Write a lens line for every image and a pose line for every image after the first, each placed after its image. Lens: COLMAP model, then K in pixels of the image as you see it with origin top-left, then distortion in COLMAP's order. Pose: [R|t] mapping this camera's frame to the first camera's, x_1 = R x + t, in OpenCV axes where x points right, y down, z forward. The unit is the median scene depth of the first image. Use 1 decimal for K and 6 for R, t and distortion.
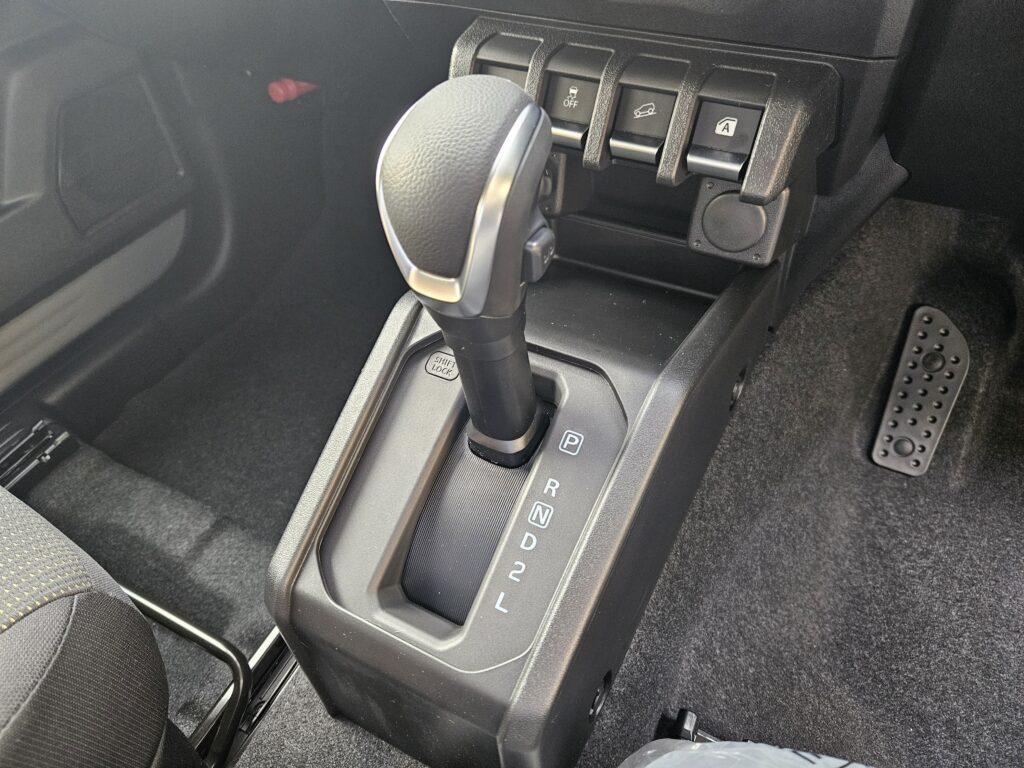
lens RADIAL K [[691.3, 0, 521.1], [0, 691.3, 389.0], [0, 0, 1]] dist [0.048809, -0.042805]
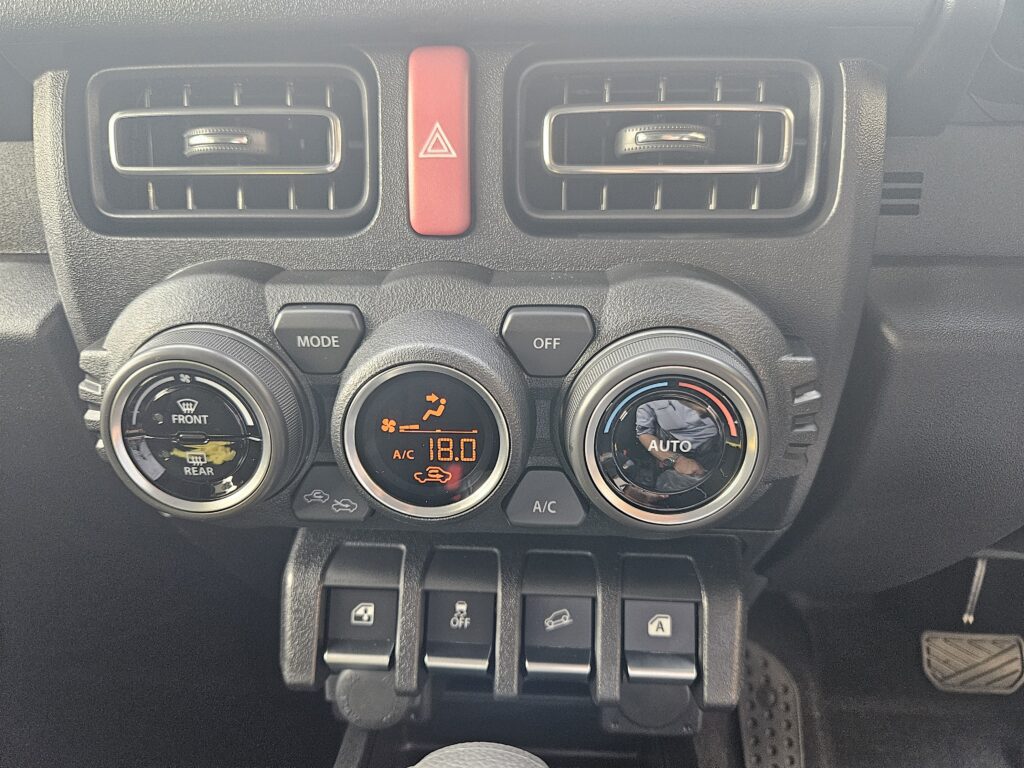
lens RADIAL K [[691.3, 0, 509.2], [0, 691.3, 383.6], [0, 0, 1]] dist [0.048809, -0.042805]
pose [[0.909413, -0.113799, 0.400023, -0.161629], [0.270937, 0.891839, -0.362238, -0.346098], [-0.315533, 0.437805, 0.841882, 0.195202]]
